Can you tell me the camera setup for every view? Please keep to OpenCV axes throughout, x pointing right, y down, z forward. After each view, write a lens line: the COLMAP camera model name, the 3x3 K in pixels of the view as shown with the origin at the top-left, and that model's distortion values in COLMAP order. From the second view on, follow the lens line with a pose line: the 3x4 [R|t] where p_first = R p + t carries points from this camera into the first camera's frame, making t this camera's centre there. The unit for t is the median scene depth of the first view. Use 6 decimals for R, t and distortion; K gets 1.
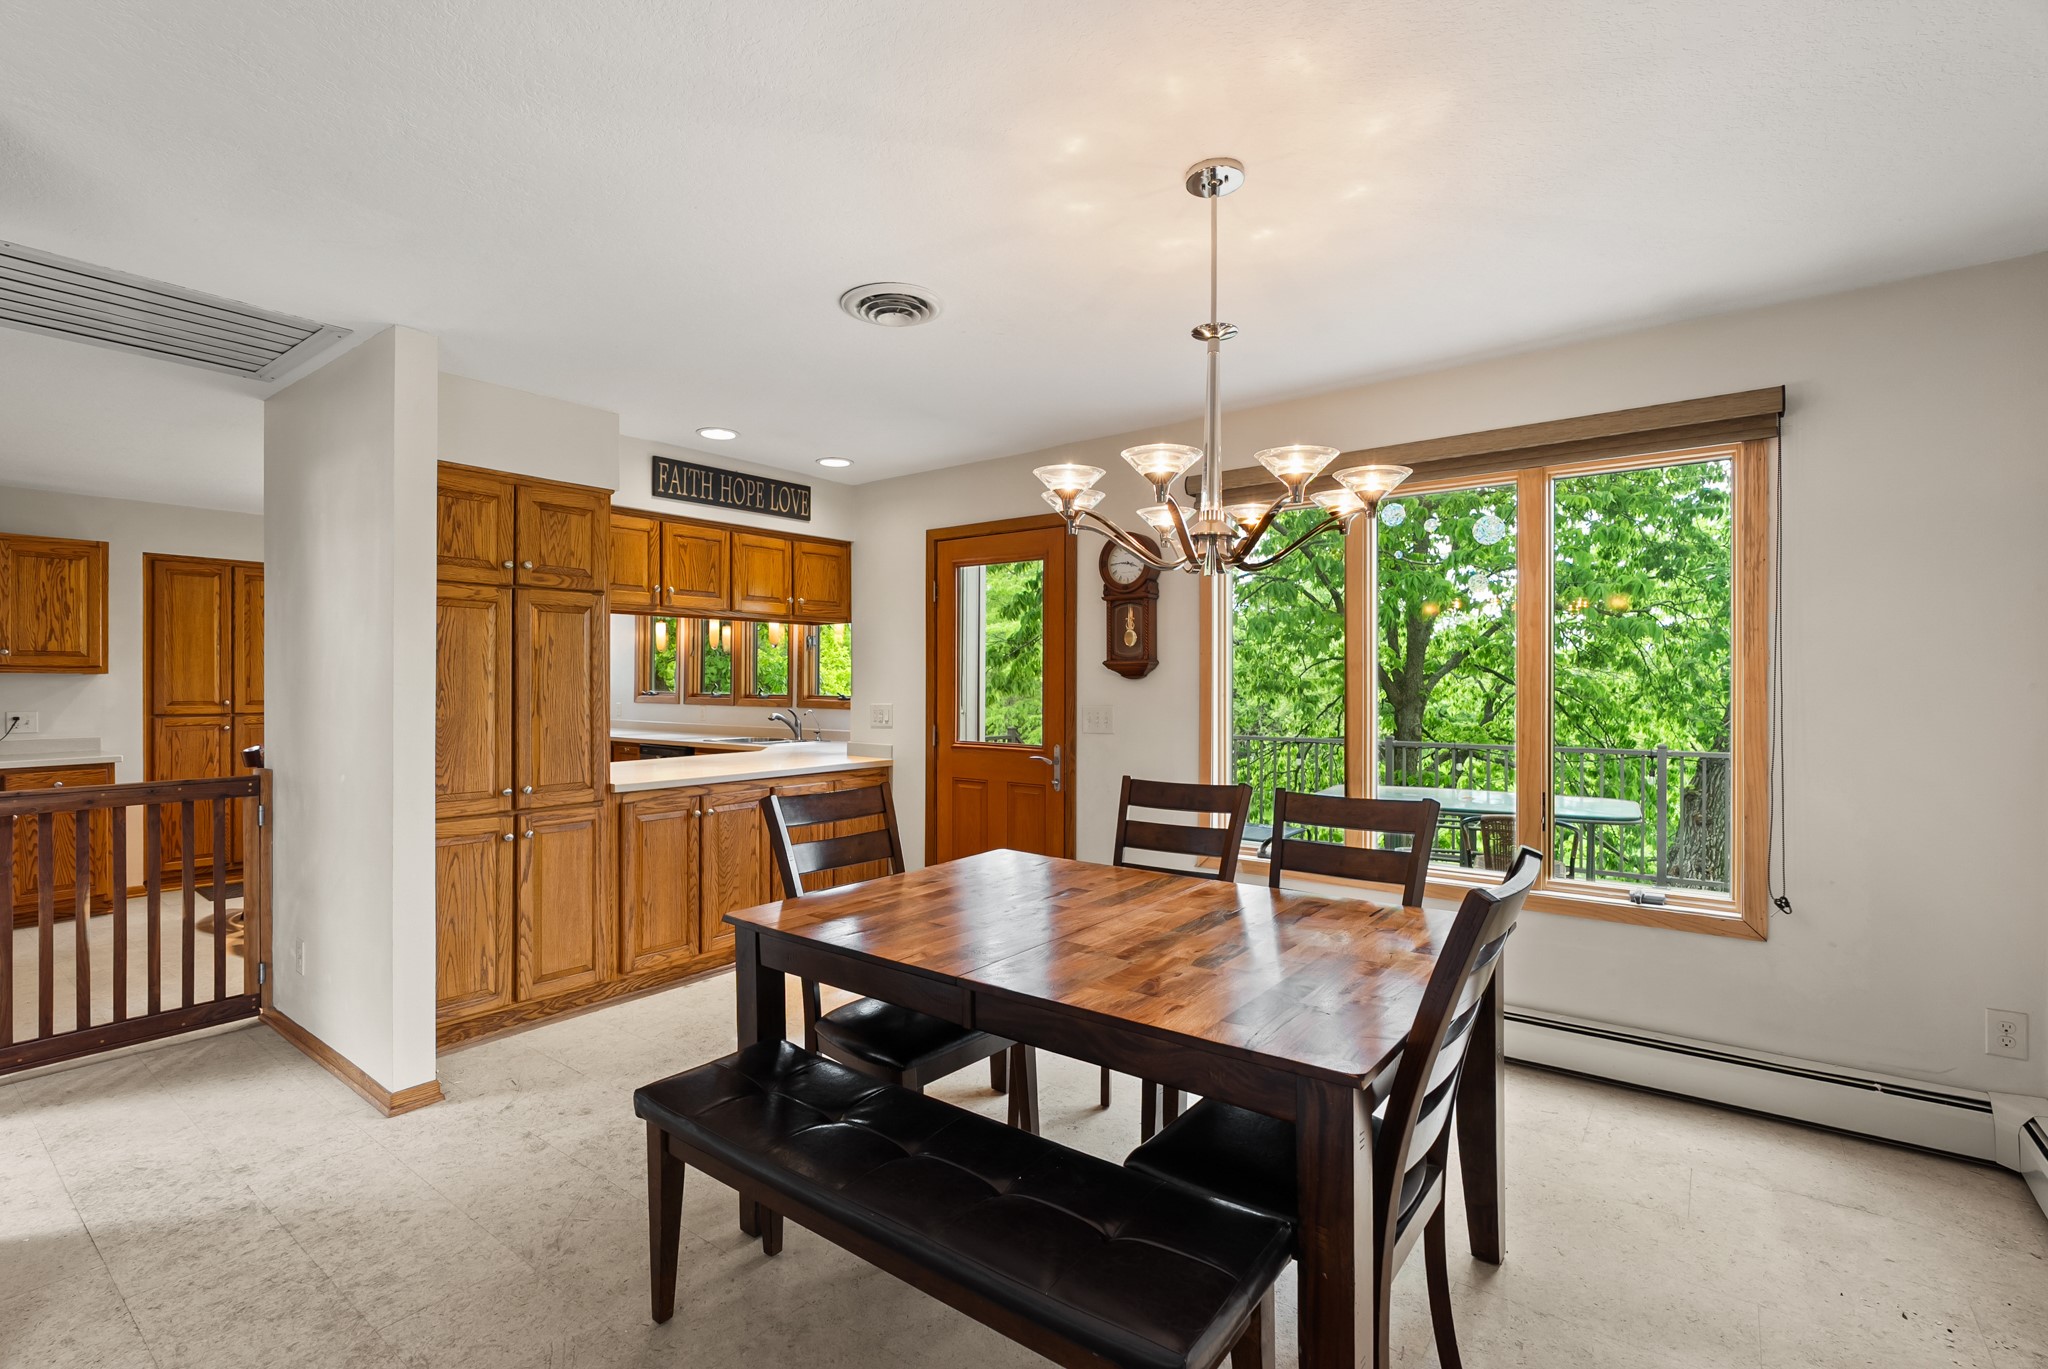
lens RADIAL K [[934.1, 0, 1021.8], [0, 934.1, 689.8], [0, 0, 1]] dist [-0.005427, 0.001258]
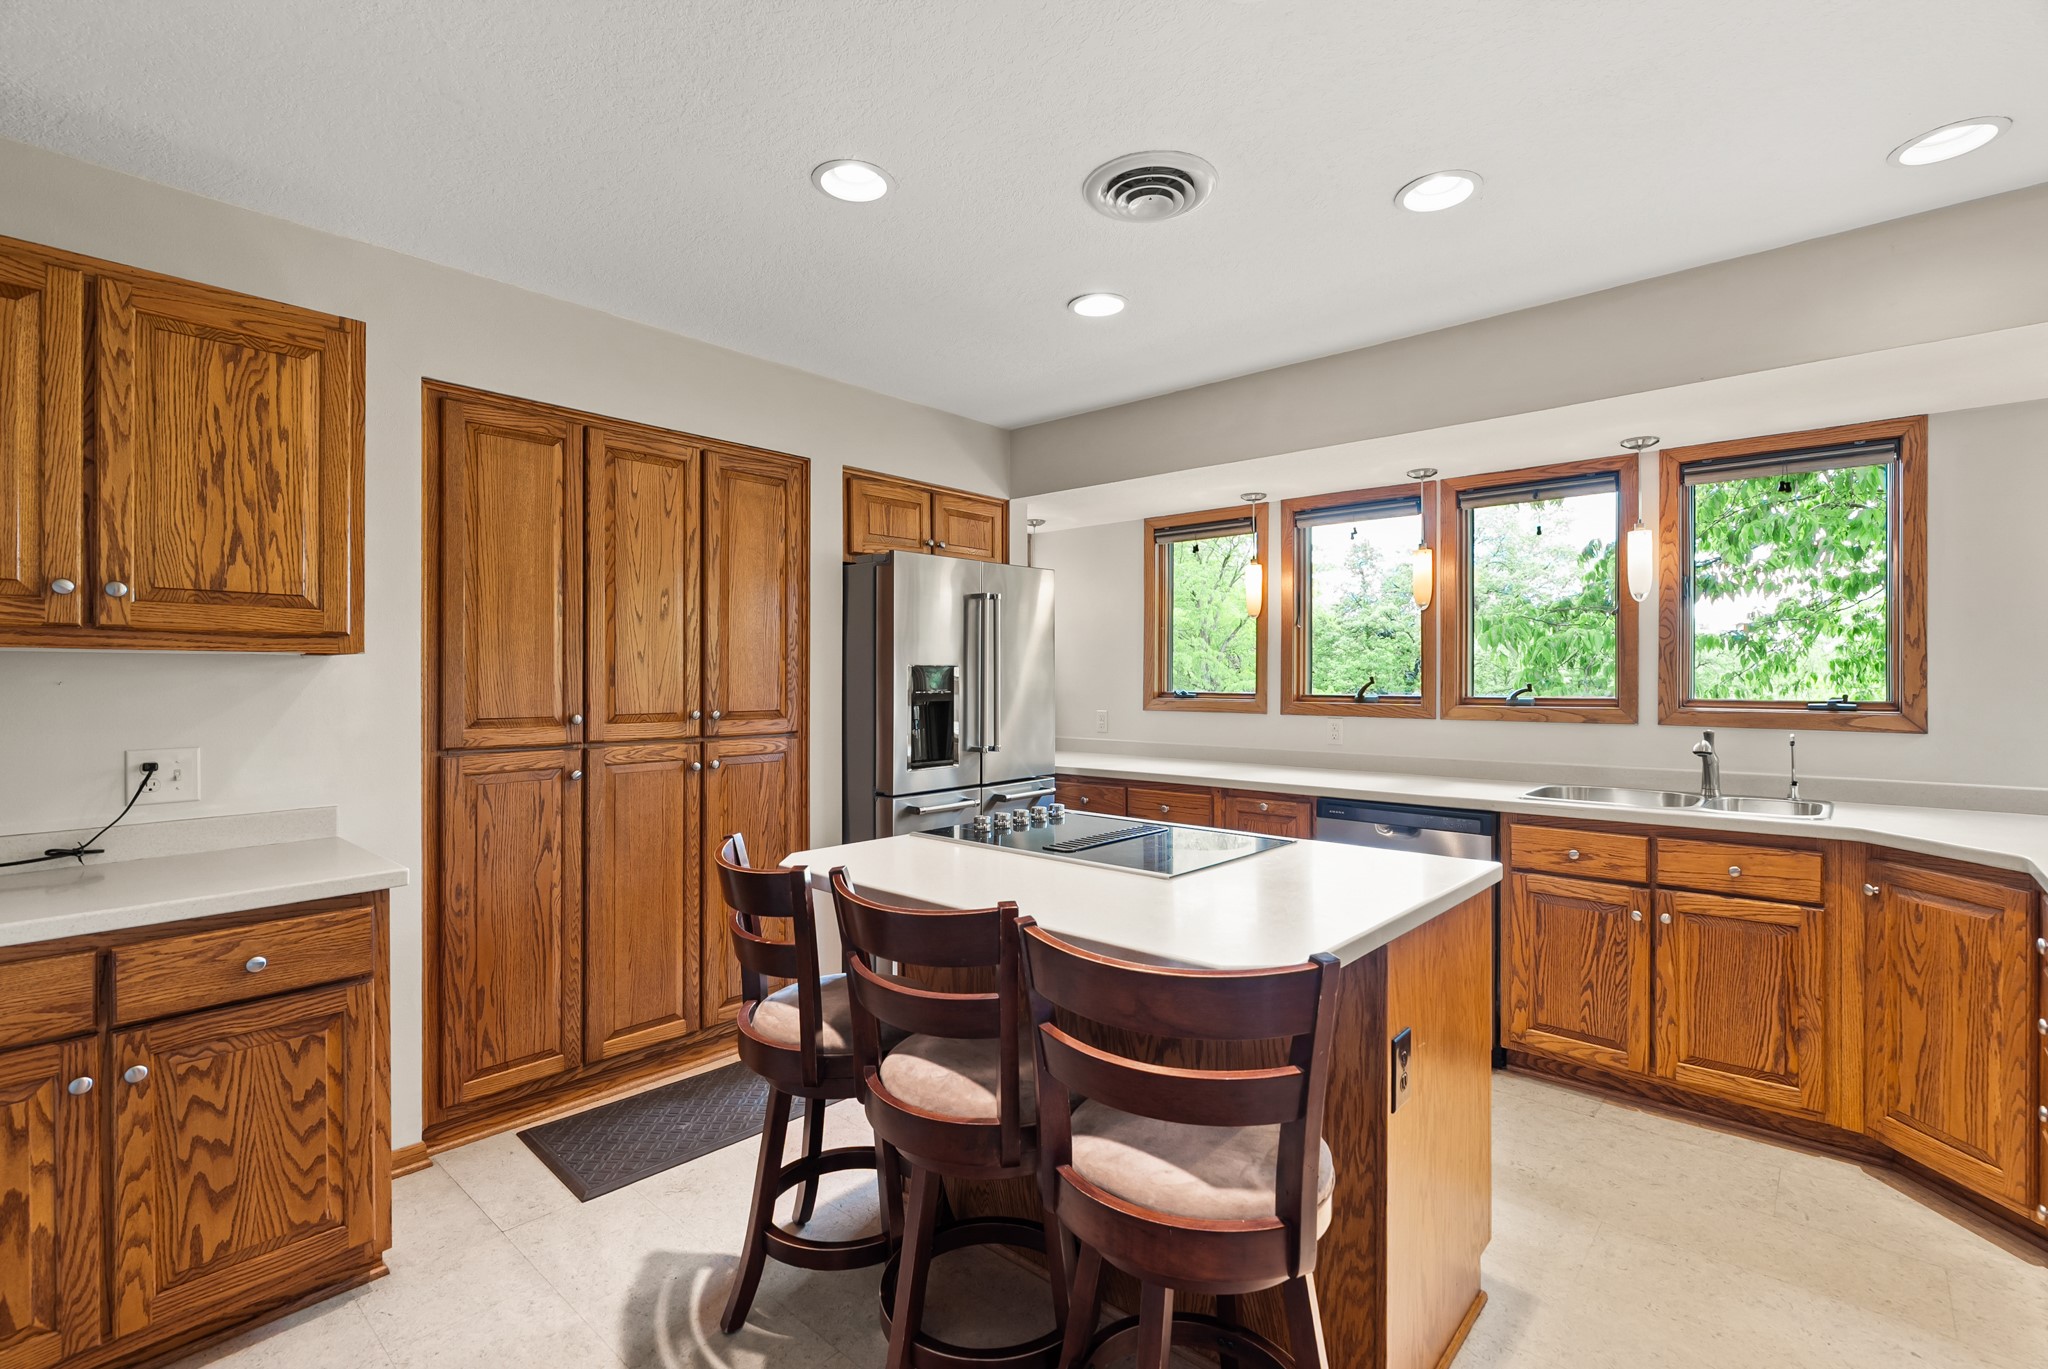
lens RADIAL K [[934.1, 0, 1022.1], [0, 934.1, 680.8], [0, 0, 1]] dist [-0.005427, 0.001258]
pose [[0.996739, -0.005023, -0.080538, -0.641484], [0.004549, 0.999971, -0.006060, -0.001605], [0.080566, 0.005674, 0.996733, 0.599333]]
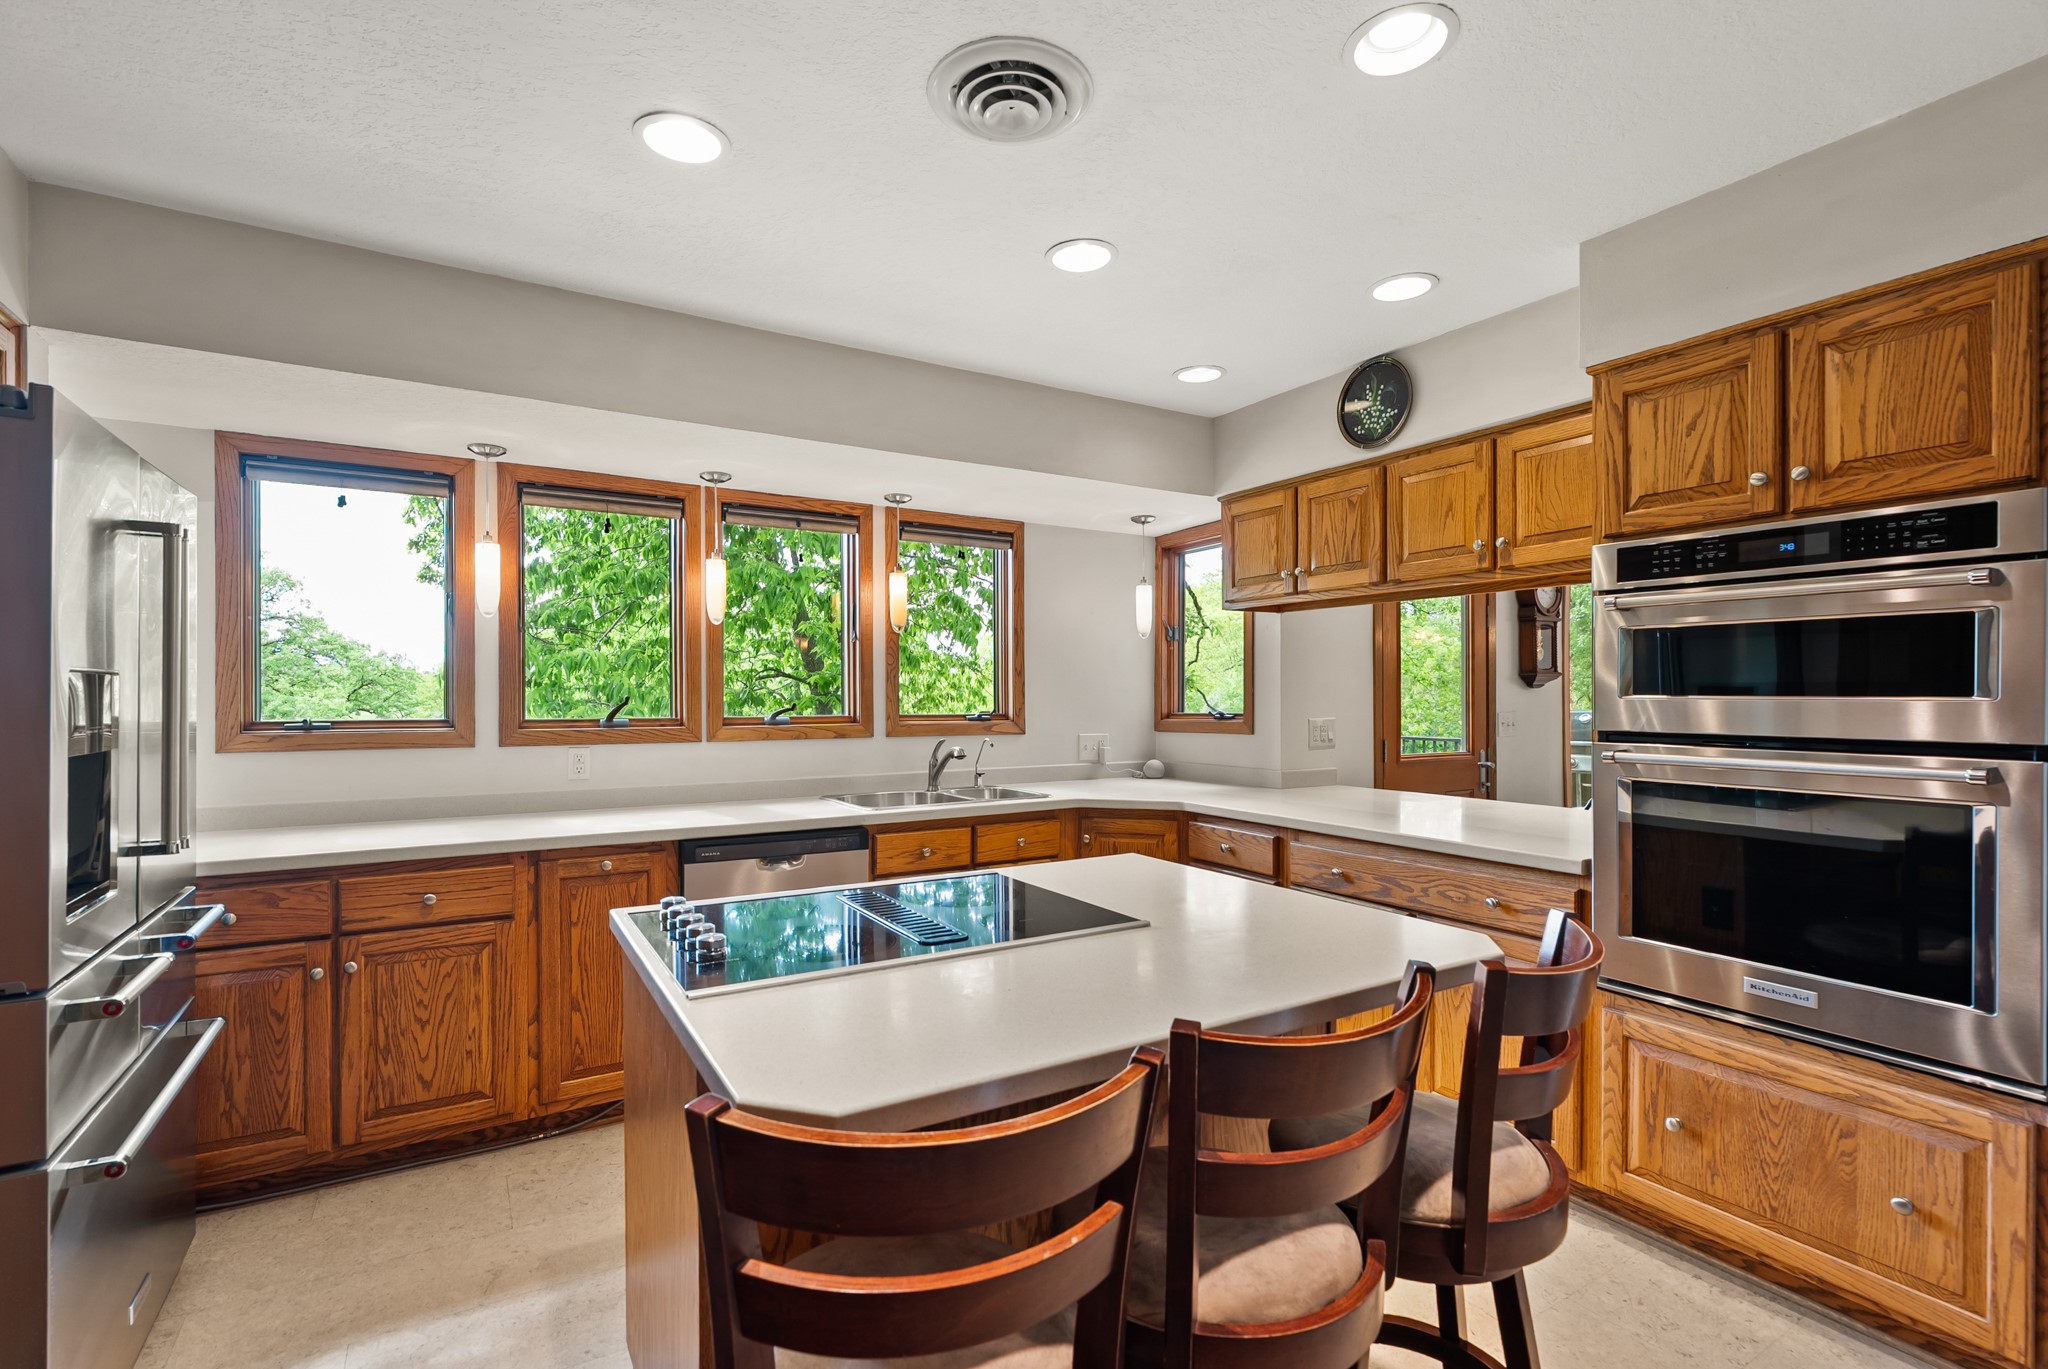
lens RADIAL K [[993.8, 0, 1037.3], [0, 993.8, 682.6], [0, 0, 1]] dist [0.052659, -0.000807]
pose [[0.354809, 0.006563, 0.934916, -1.099747], [0.011492, 0.999869, -0.011381, -0.009078], [-0.934868, 0.014782, 0.354688, 0.972506]]
